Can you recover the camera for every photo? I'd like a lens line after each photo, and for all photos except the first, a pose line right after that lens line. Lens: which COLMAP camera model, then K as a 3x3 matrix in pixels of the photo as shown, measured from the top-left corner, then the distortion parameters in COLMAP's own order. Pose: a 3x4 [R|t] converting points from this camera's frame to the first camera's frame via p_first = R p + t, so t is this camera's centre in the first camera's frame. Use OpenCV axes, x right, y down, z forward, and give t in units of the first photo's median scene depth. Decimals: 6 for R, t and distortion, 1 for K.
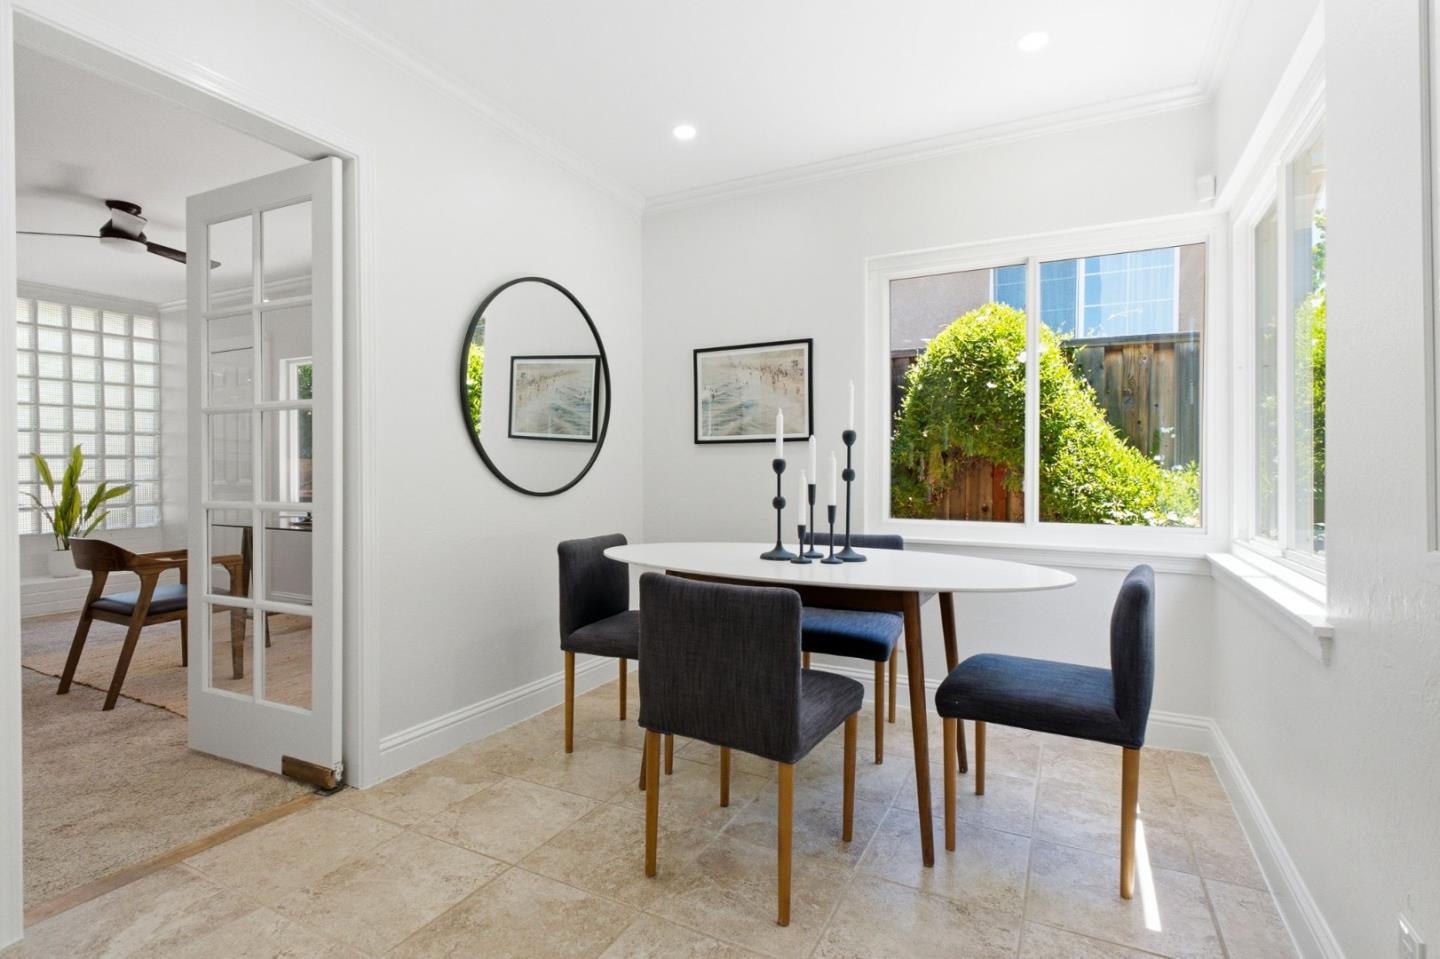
lens RADIAL K [[700.8, 0, 720.0], [0, 700.8, 479.5], [0, 0, 1]] dist [0.003576, 0.000694]
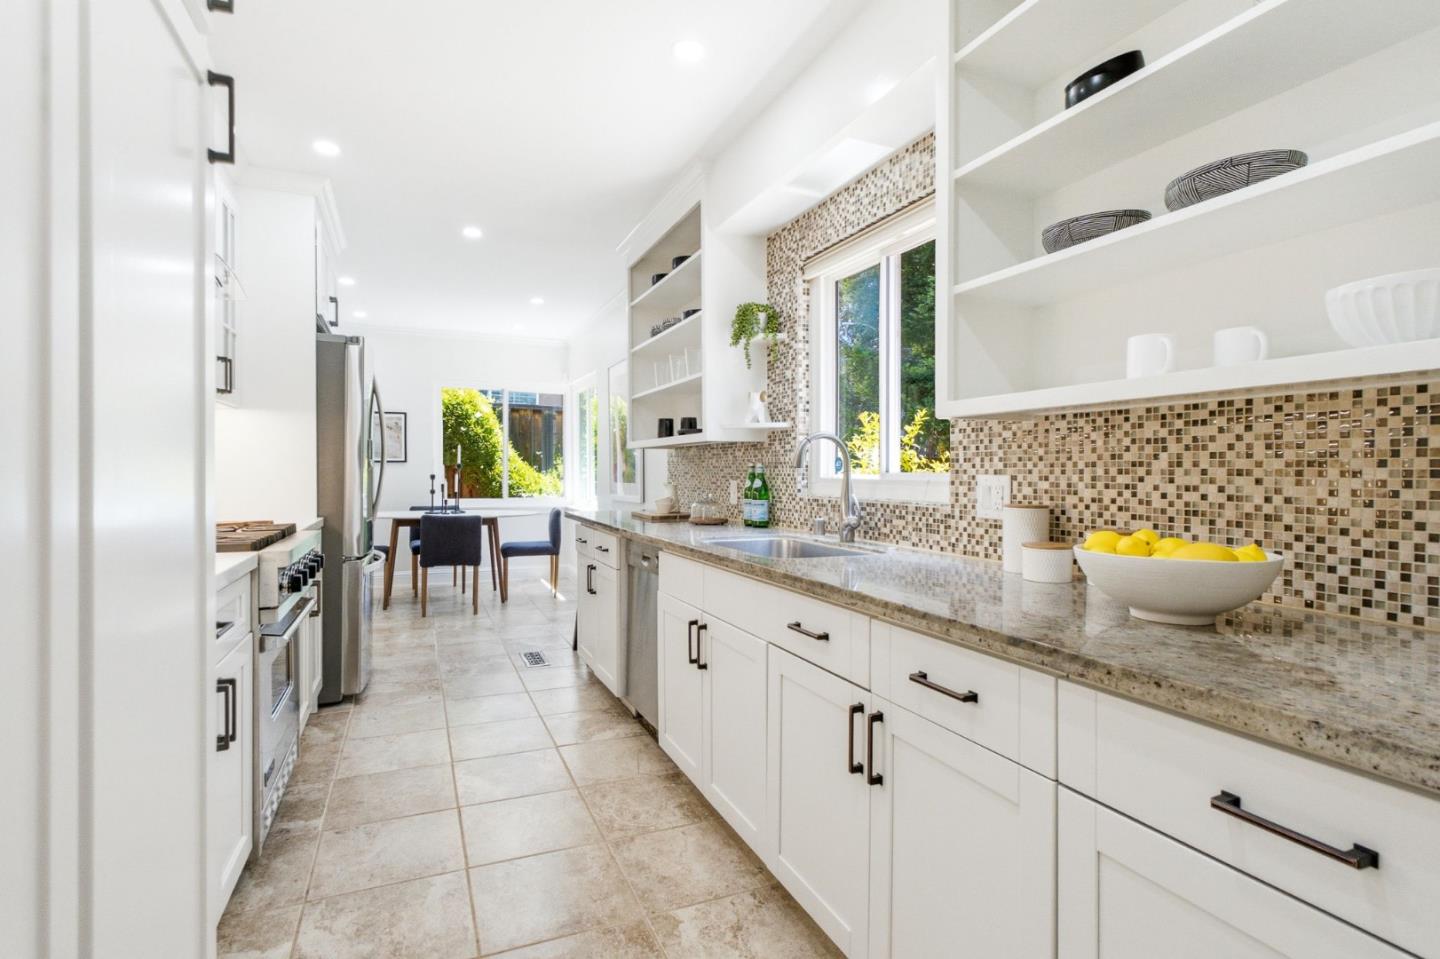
lens RADIAL K [[700.8, 0, 720.0], [0, 700.8, 479.5], [0, 0, 1]] dist [0.003576, 0.000694]
pose [[0.638379, -0.012541, 0.769620, -0.830491], [0.003784, 0.999906, 0.013155, -0.027201], [-0.769713, -0.005486, 0.638366, -0.978569]]
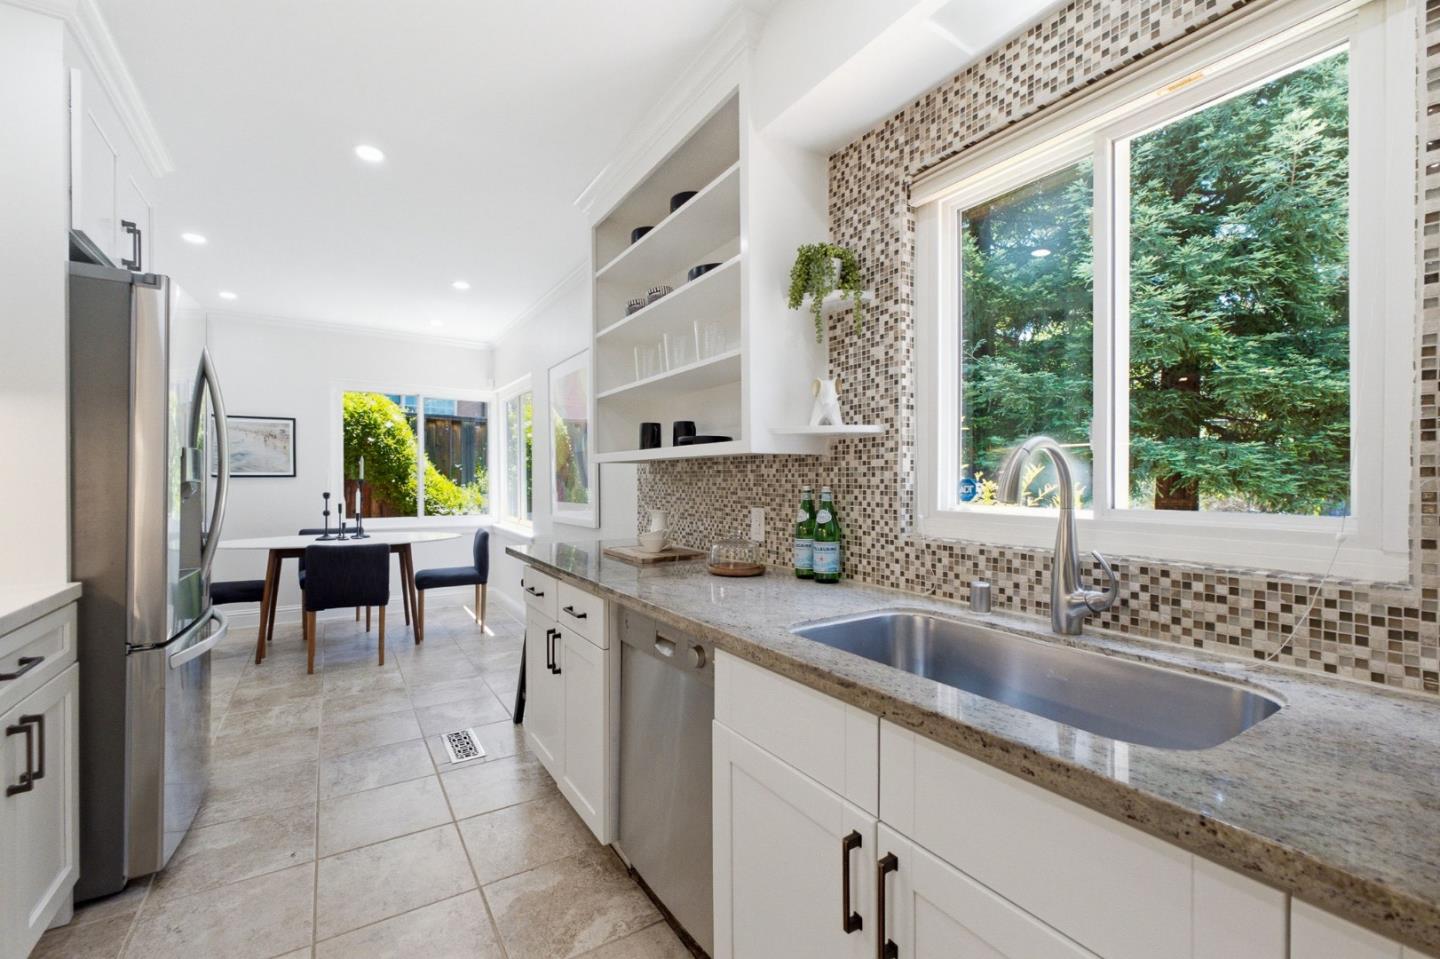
lens RADIAL K [[596.8, 0, 715.8], [0, 596.8, 482.4], [0, 0, 1]] dist [0.002013, -0.000076]
pose [[0.505740, -0.007584, 0.862652, -0.596554], [0.005375, 0.999970, 0.005641, -0.043262], [-0.862669, 0.001784, 0.505766, -0.622828]]
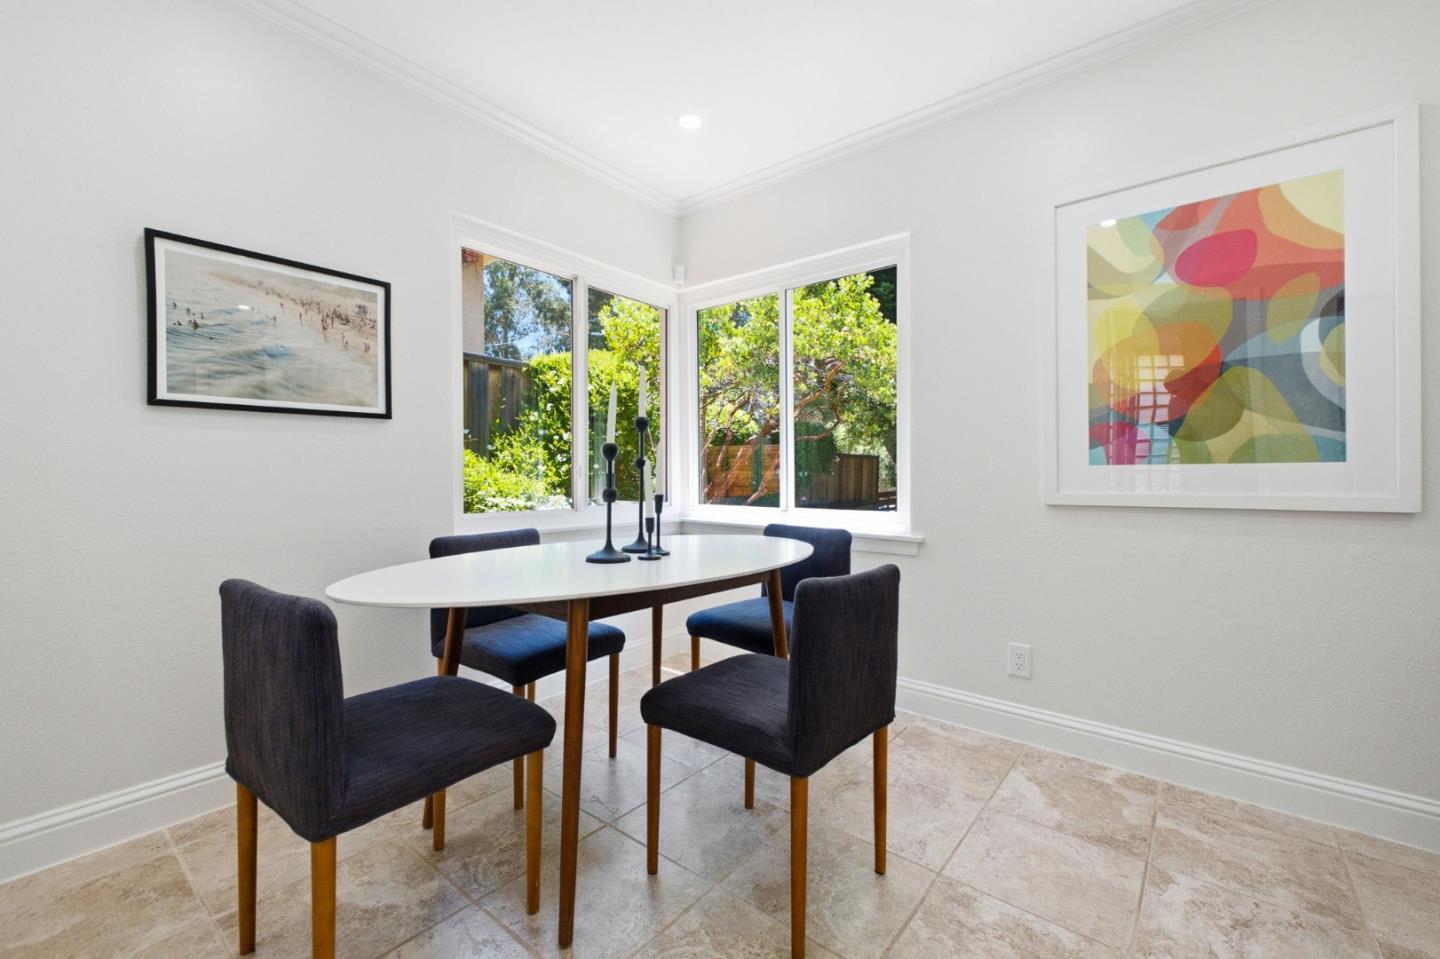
lens RADIAL K [[596.8, 0, 715.8], [0, 596.8, 482.4], [0, 0, 1]] dist [0.002013, -0.000076]
pose [[0.218760, -0.019033, 0.975593, -0.407696], [0.006202, 0.999817, 0.018115, 0.003620], [-0.975759, 0.002088, 0.218838, 0.494412]]
